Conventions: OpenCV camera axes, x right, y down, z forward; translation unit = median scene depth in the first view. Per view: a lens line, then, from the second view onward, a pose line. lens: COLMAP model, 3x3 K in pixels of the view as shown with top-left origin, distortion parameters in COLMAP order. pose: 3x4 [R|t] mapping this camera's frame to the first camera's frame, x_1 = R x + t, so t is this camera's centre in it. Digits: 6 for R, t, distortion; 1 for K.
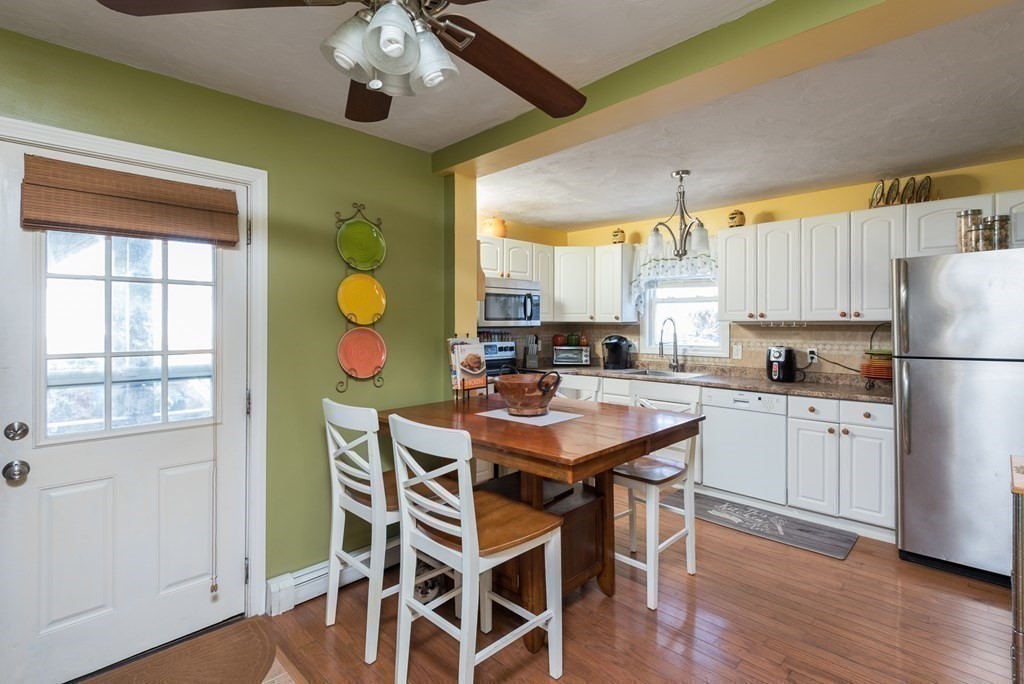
lens RADIAL K [[488.7, 0, 519.2], [0, 488.7, 323.0], [0, 0, 1]] dist [0.010624, -0.006130]
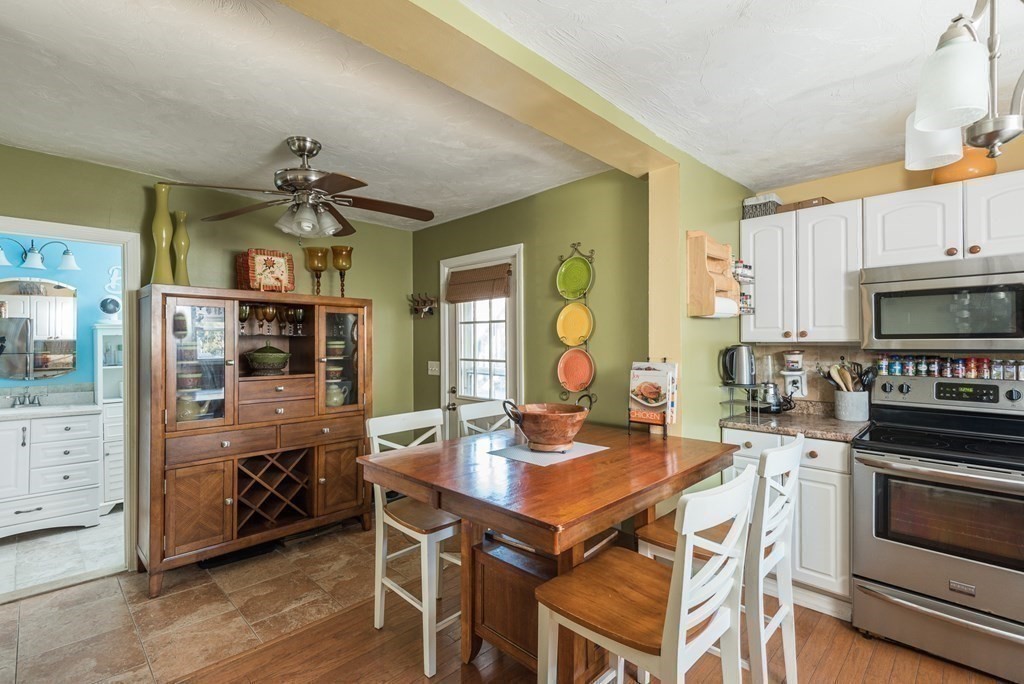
lens RADIAL K [[460.1, 0, 502.8], [0, 460.1, 335.8], [0, 0, 1]] dist [-0.000402, -0.002397]
pose [[-0.030444, -0.009808, -0.999488, 0.775489], [0.007915, 0.999918, -0.010054, -0.011547], [0.999505, -0.008217, -0.030364, 0.851867]]
